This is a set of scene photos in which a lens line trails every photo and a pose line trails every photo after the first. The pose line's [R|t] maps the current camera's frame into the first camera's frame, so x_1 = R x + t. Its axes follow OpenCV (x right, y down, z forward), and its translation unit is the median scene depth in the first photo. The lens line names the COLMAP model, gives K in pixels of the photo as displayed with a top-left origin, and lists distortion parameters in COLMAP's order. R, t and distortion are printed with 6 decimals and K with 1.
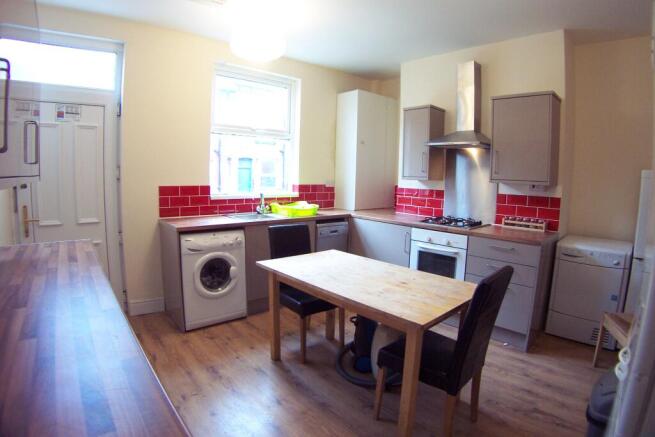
lens RADIAL K [[365.6, 0, 327.5], [0, 365.6, 218.5], [0, 0, 1]] dist [-0.001404, -0.000068]
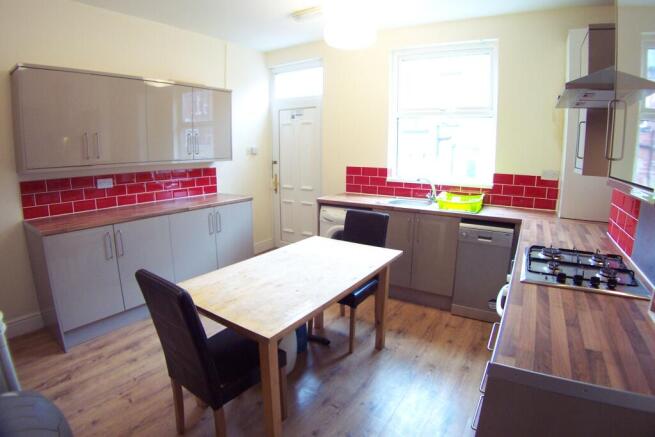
lens RADIAL K [[358.9, 0, 327.5], [0, 358.9, 218.5], [0, 0, 1]] dist [-0.070612, -0.000339]
pose [[0.365273, 0.161715, -0.916746, 0.626801], [-0.132589, 0.983793, 0.120713, -0.051494], [0.921410, 0.077457, 0.380795, 0.485455]]
